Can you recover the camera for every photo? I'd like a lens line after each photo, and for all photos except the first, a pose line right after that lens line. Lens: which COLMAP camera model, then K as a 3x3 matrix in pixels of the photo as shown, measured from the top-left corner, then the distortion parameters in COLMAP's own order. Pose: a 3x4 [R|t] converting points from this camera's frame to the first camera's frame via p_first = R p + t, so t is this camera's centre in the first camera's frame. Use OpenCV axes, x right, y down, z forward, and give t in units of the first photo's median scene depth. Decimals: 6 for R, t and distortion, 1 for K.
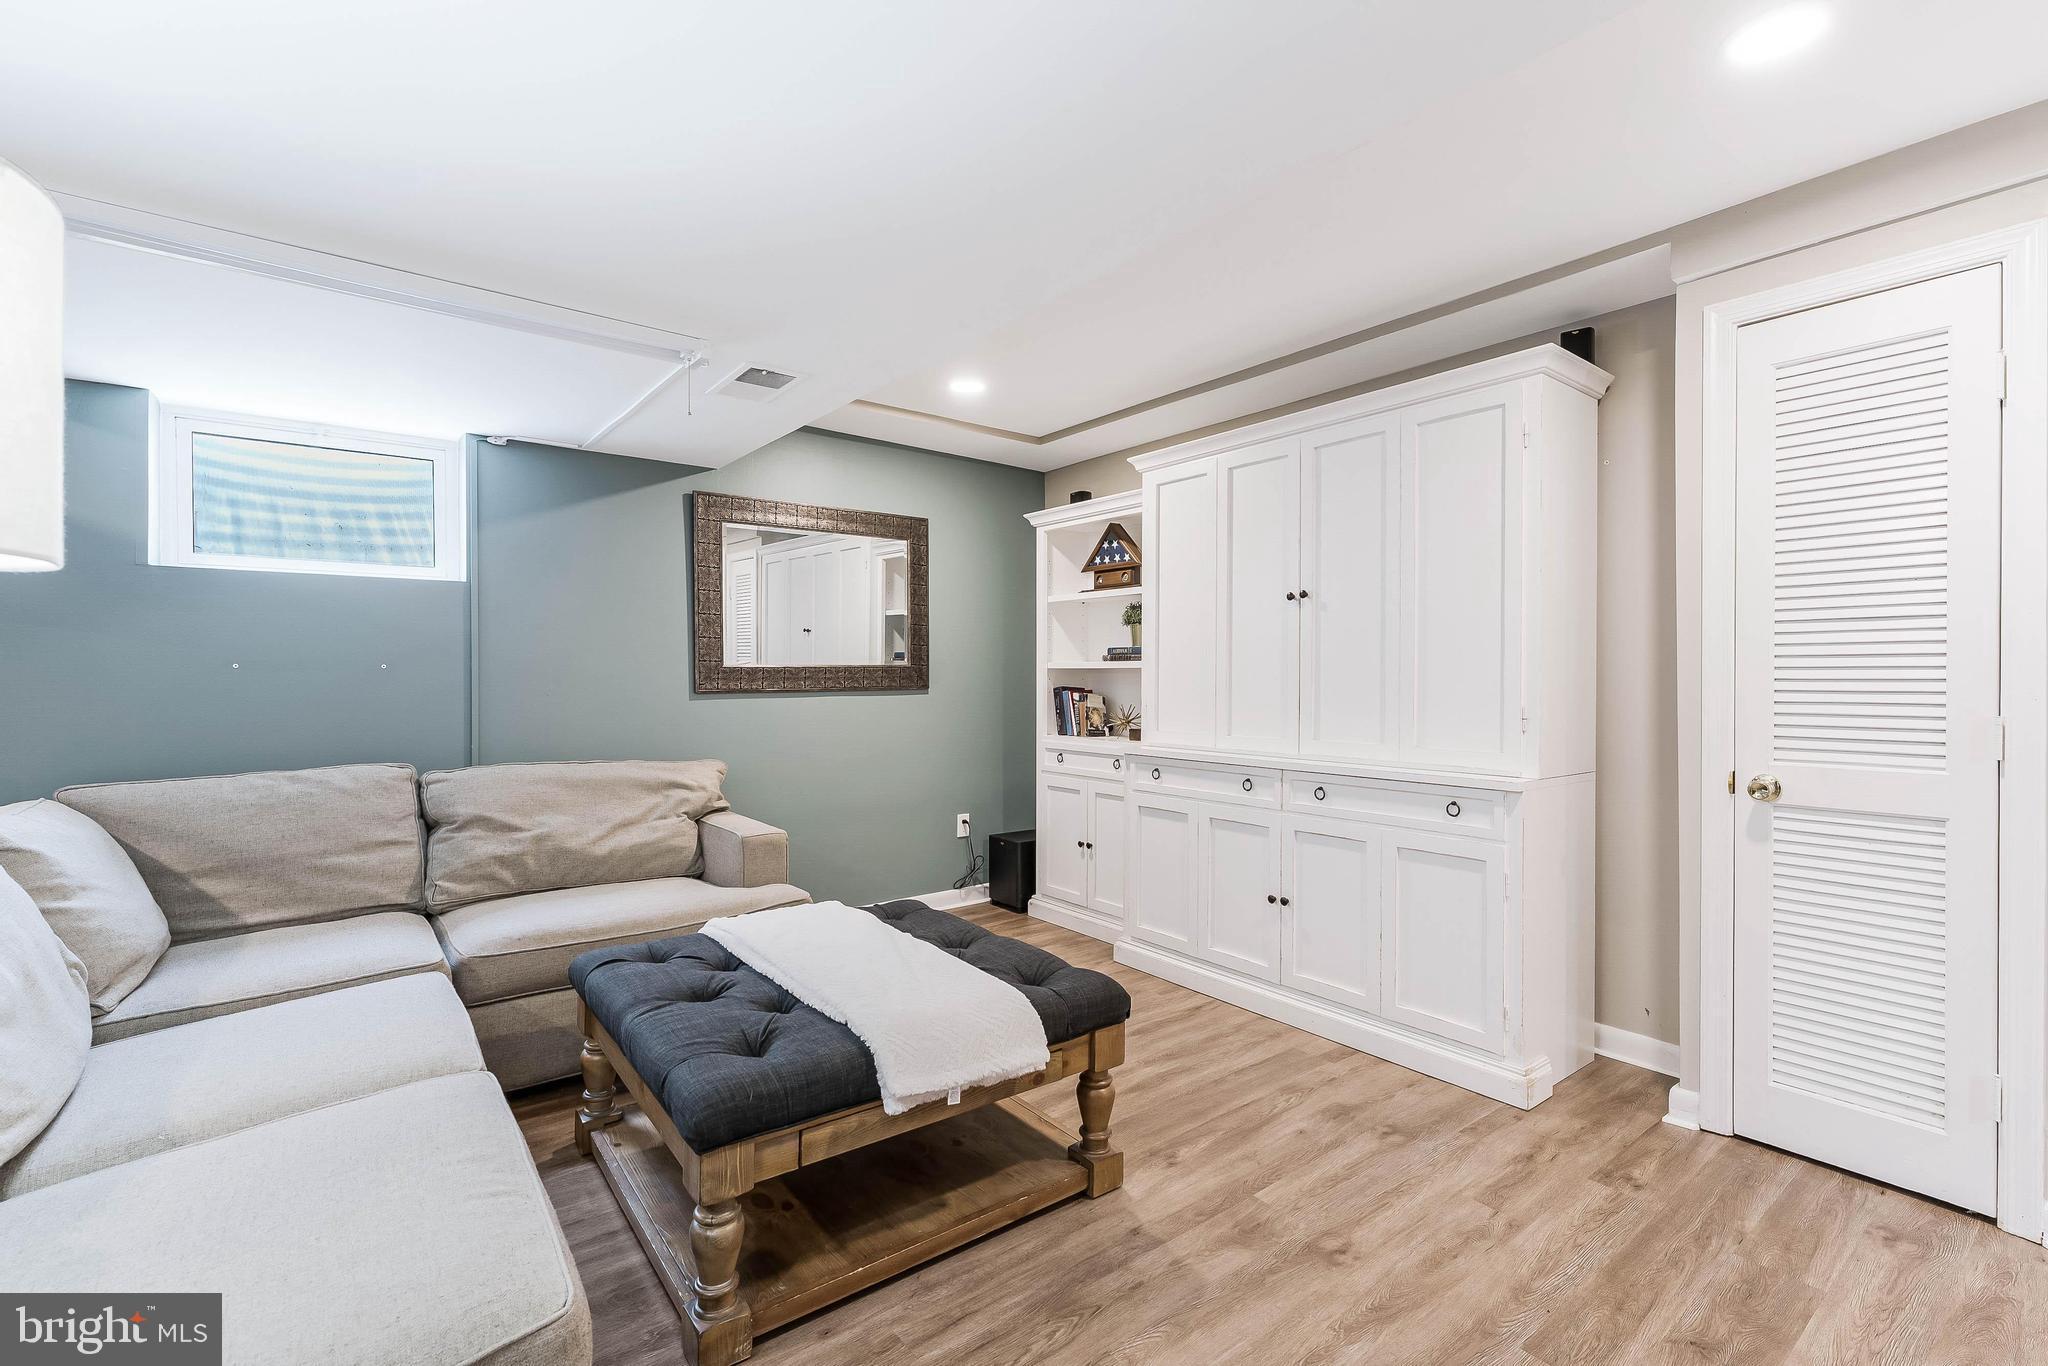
lens RADIAL K [[914.0, 0, 1024.0], [0, 914.0, 683.0], [0, 0, 1]] dist [0.001499, 0.000142]
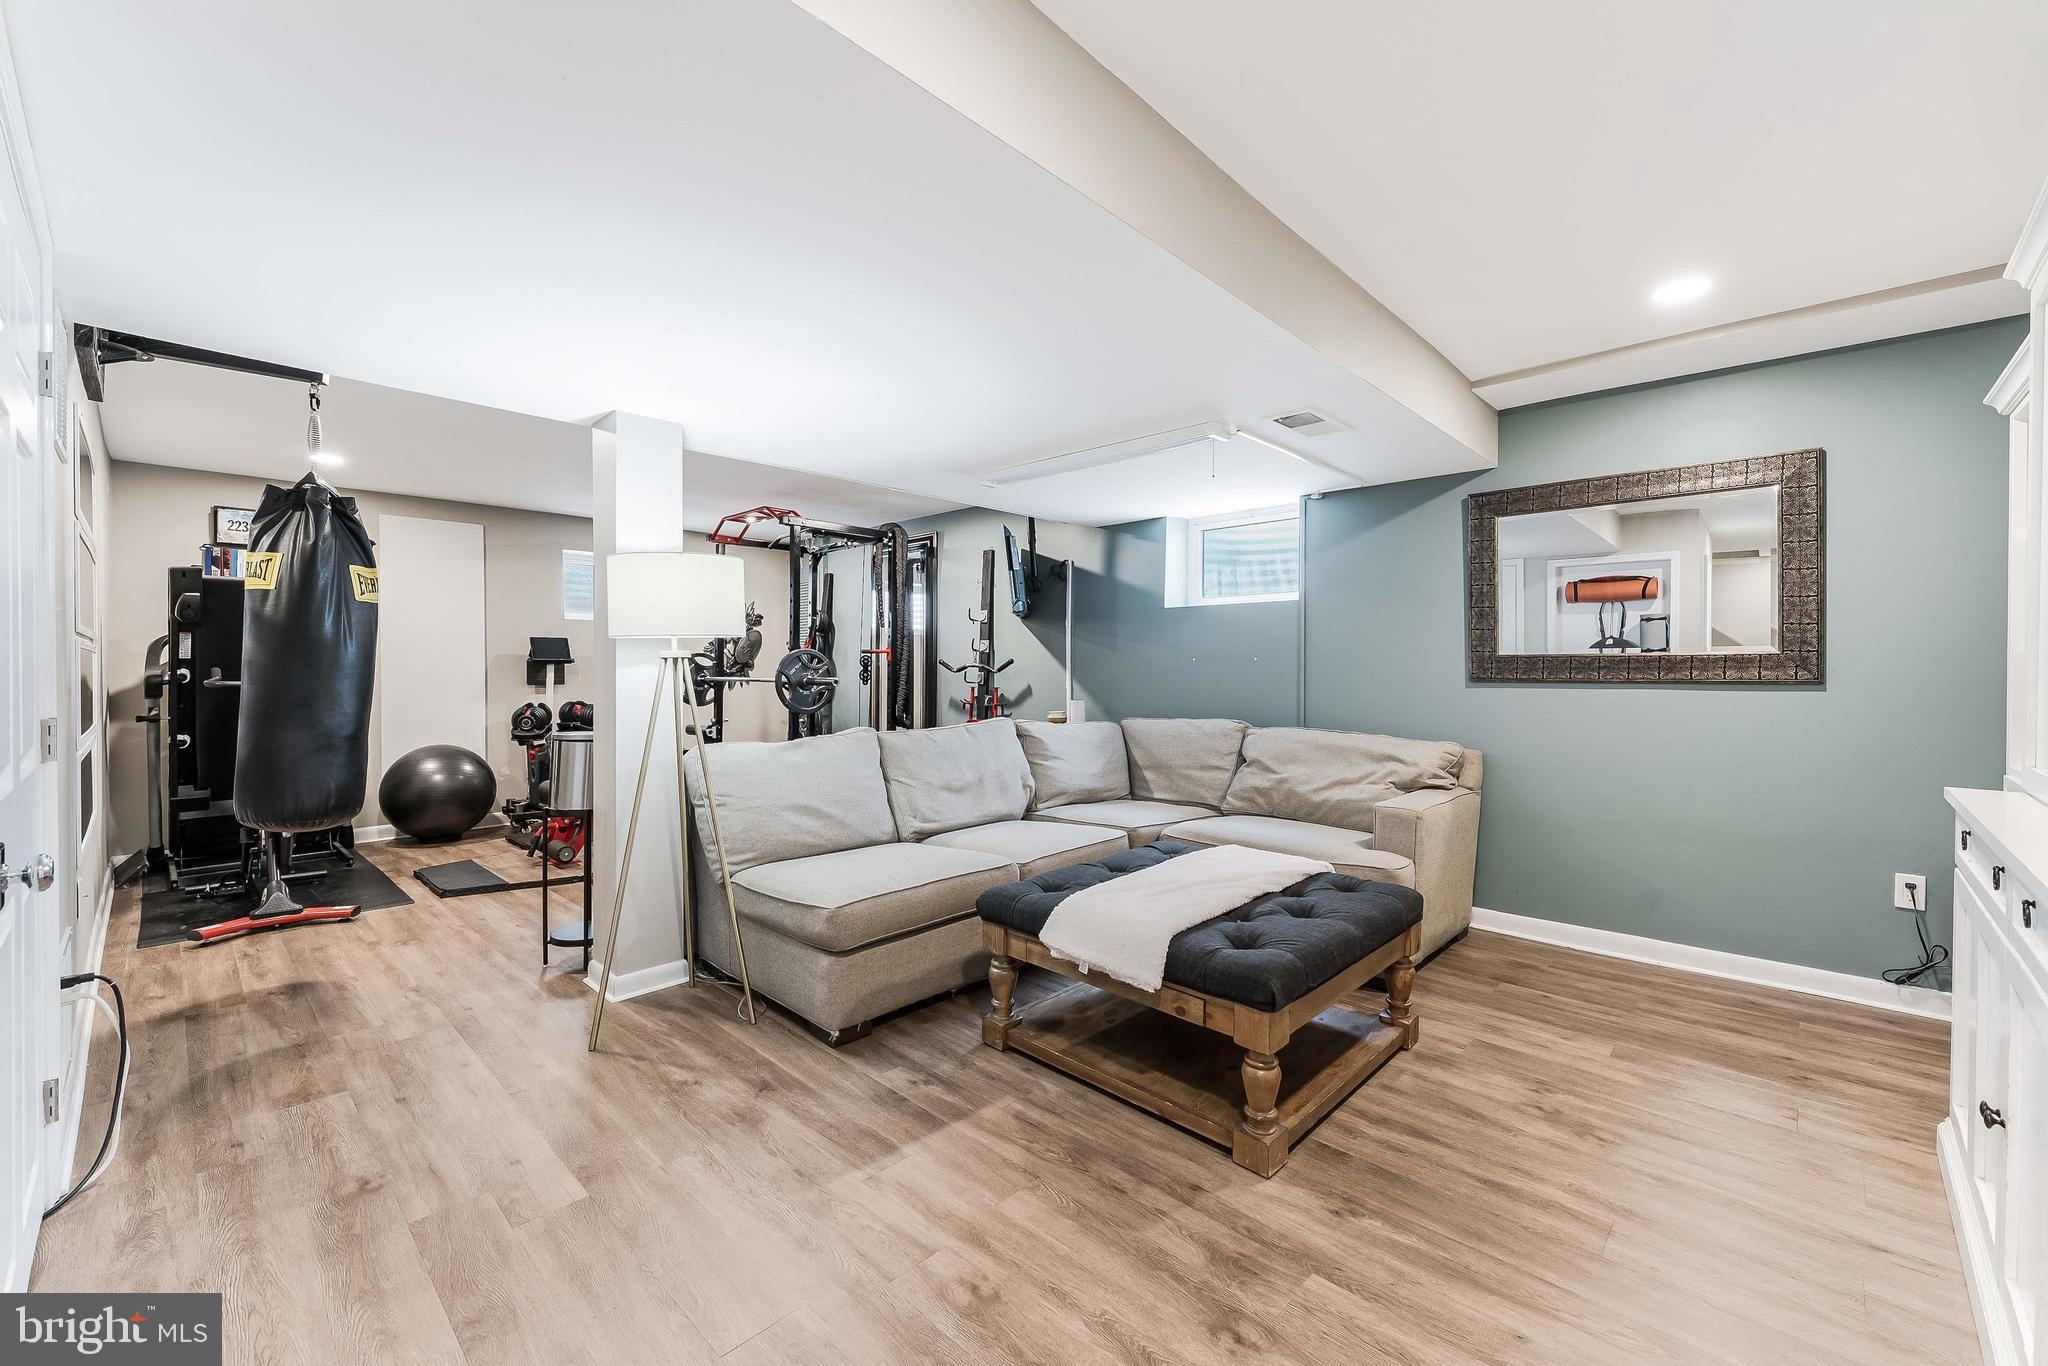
lens RADIAL K [[813.7, 0, 1024.0], [0, 813.7, 683.0], [0, 0, 1]] dist [0.001270, 0.000169]
pose [[0.144858, 0.019626, -0.989258, 0.679320], [-0.011707, 0.999767, 0.018120, 0.001823], [0.989383, 0.008956, 0.145054, 0.445048]]
